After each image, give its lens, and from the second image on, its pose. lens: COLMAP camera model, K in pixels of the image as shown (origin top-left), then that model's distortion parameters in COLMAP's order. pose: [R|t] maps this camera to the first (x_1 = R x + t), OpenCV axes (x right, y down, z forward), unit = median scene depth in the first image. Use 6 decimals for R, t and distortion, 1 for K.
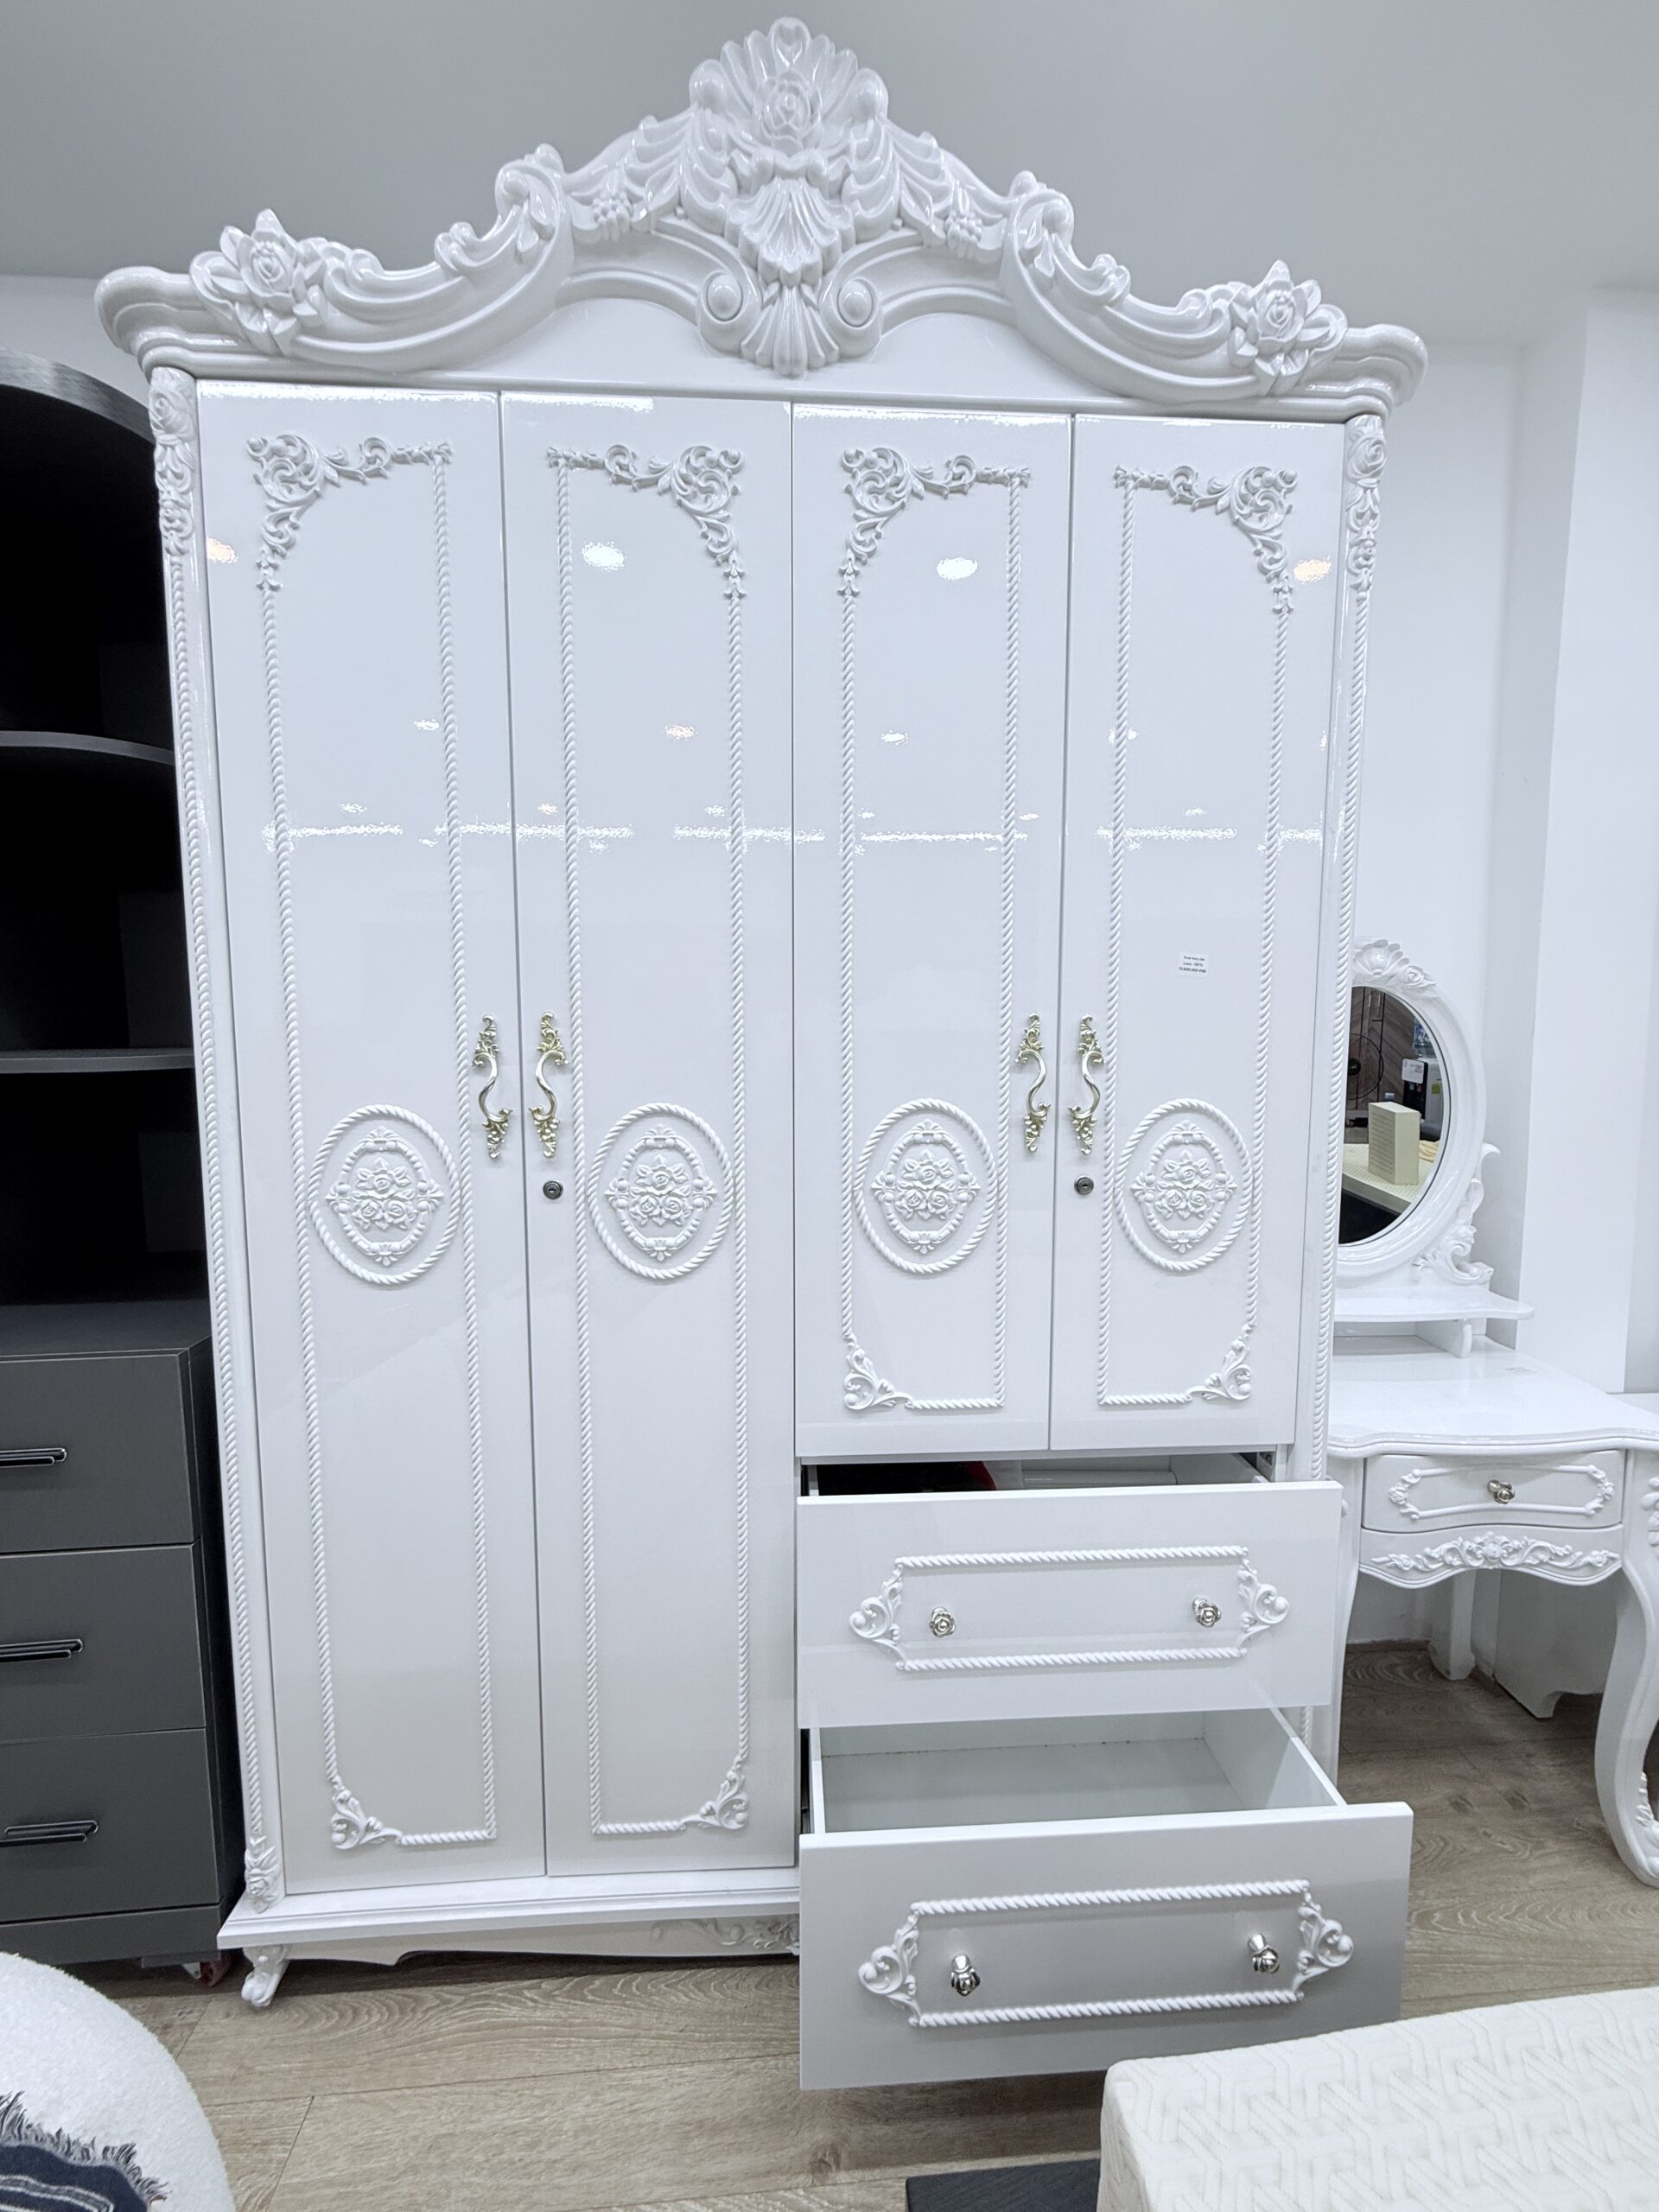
lens RADIAL K [[893.7, 0, 829.1], [0, 893.7, 1106.1], [0, 0, 1]] dist [0.006954, -0.000830]
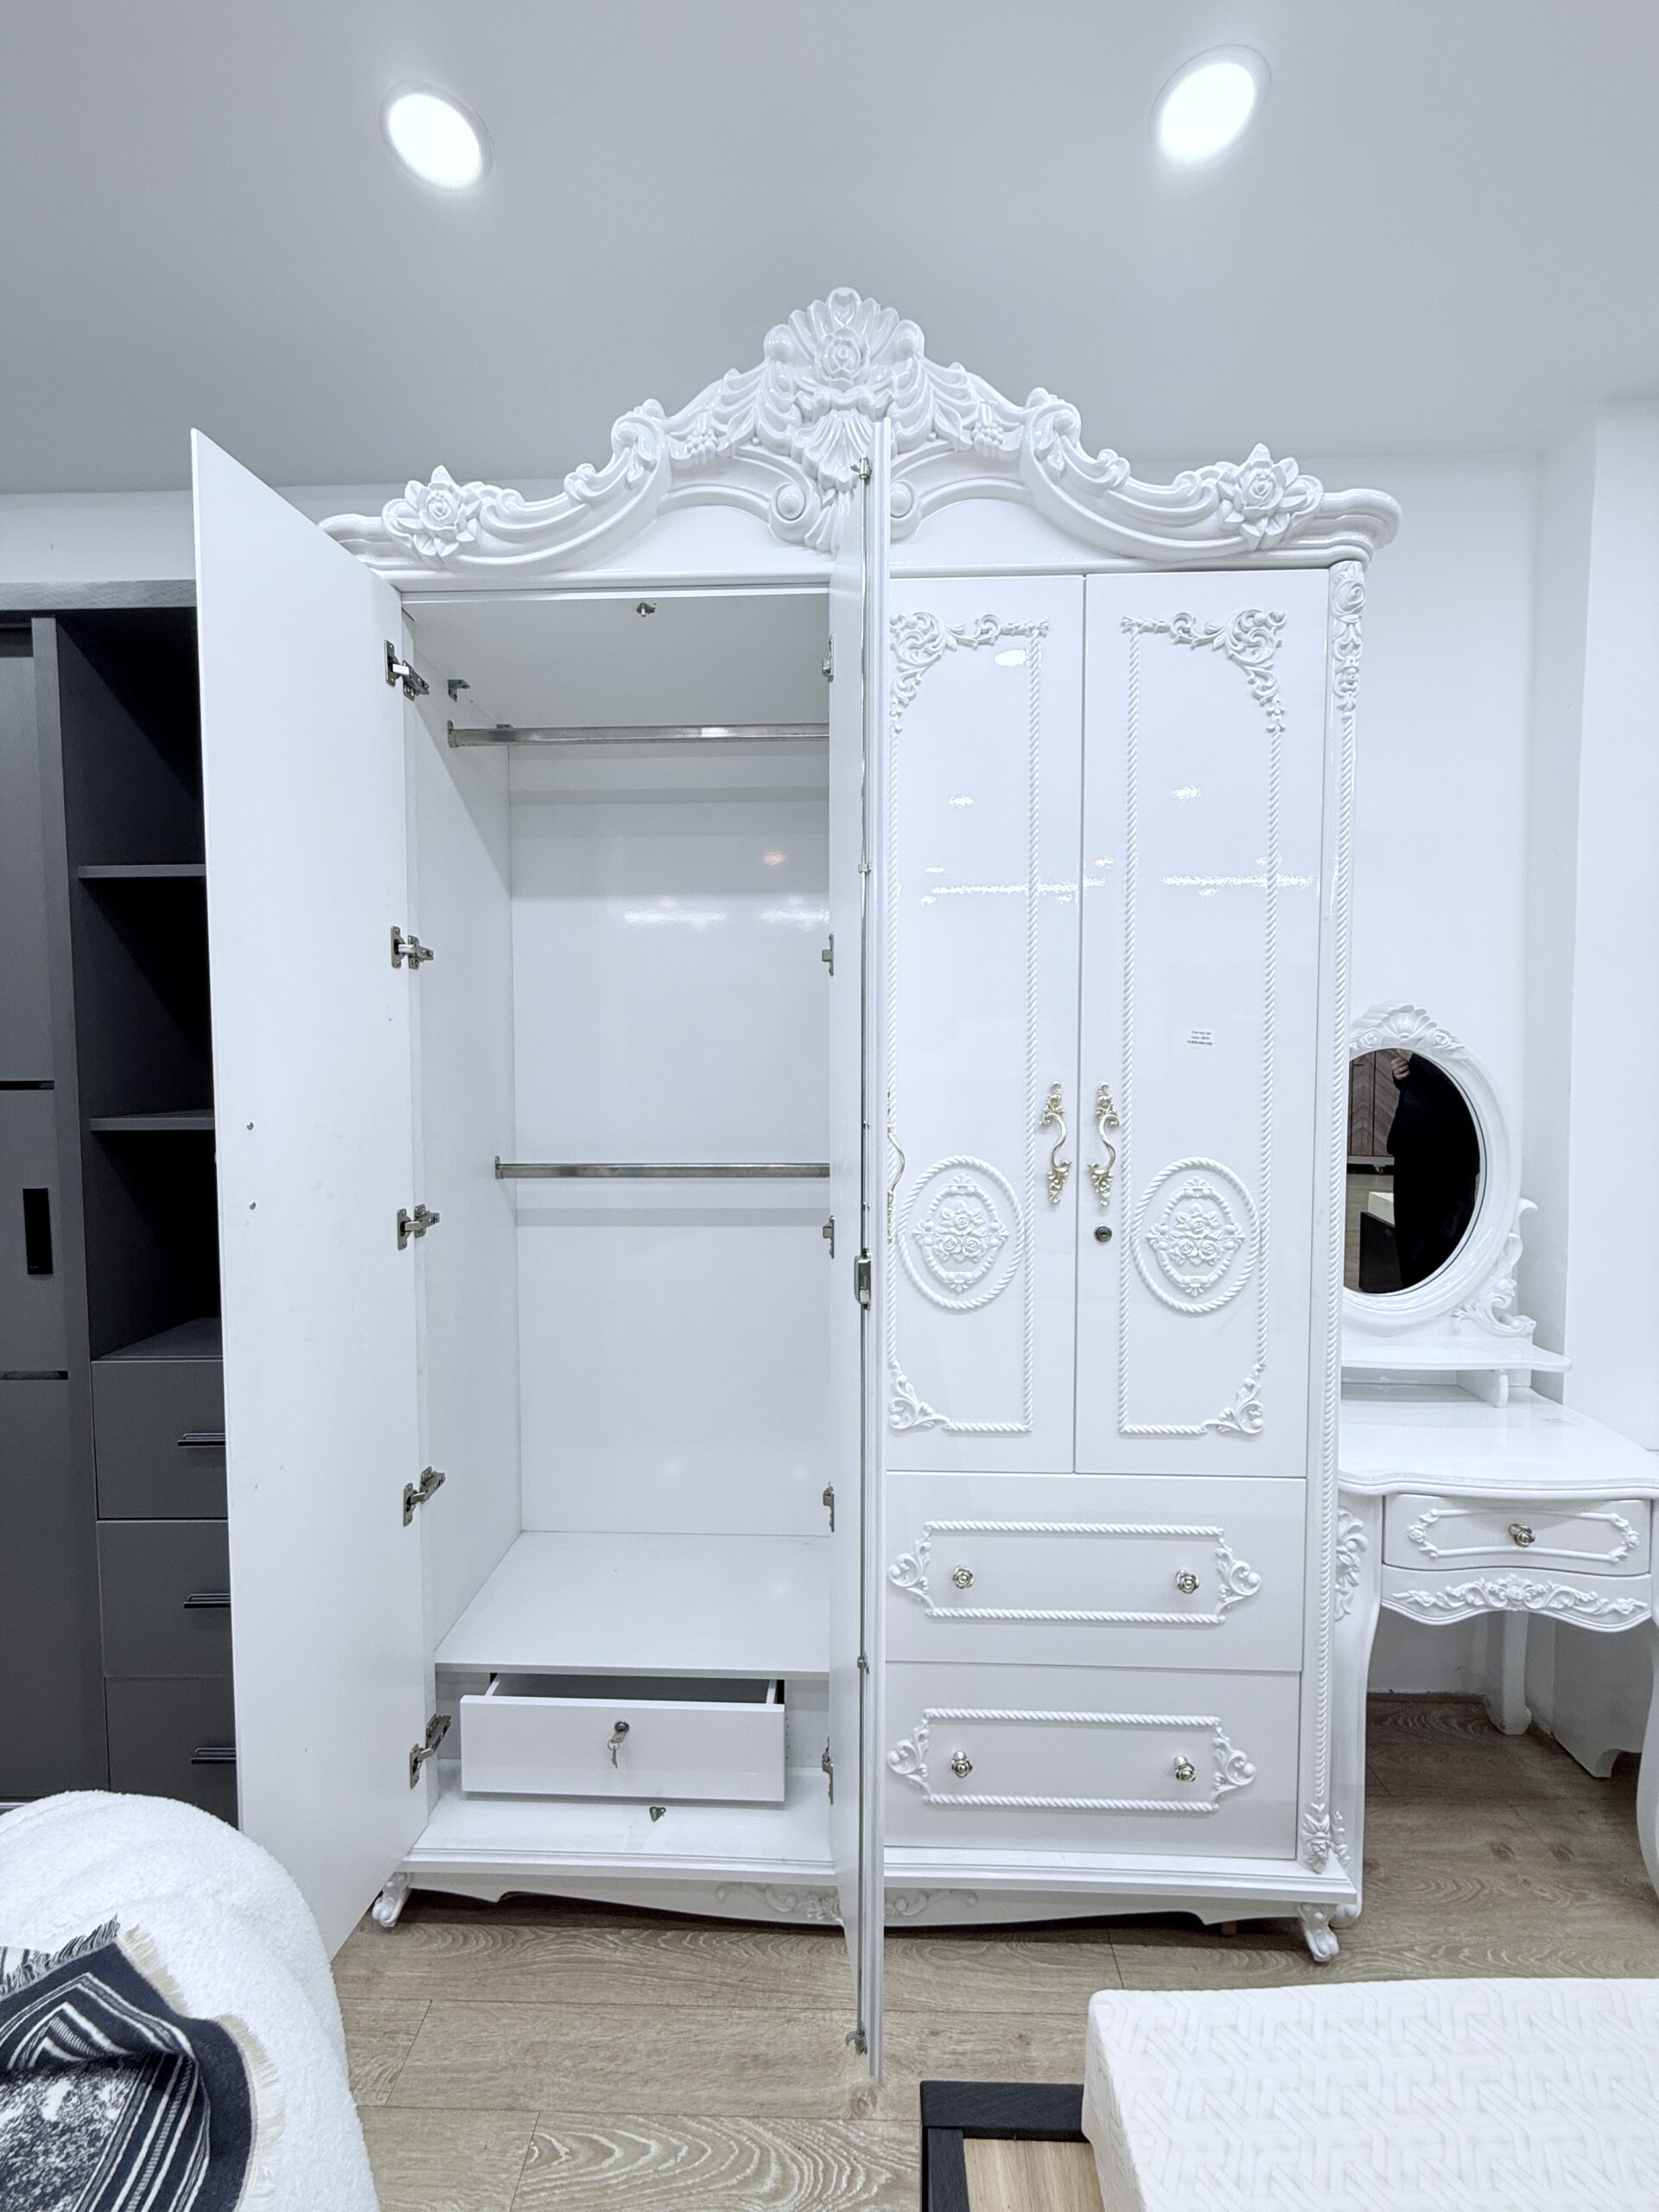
lens RADIAL K [[893.7, 0, 827.4], [0, 893.7, 1104.9], [0, 0, 1]] dist [0.006954, -0.000830]
pose [[0.995161, 0.003107, -0.098204, 0.052206], [-0.007497, 0.998987, -0.044365, -0.021660], [0.097966, 0.044886, 0.994177, -0.164122]]
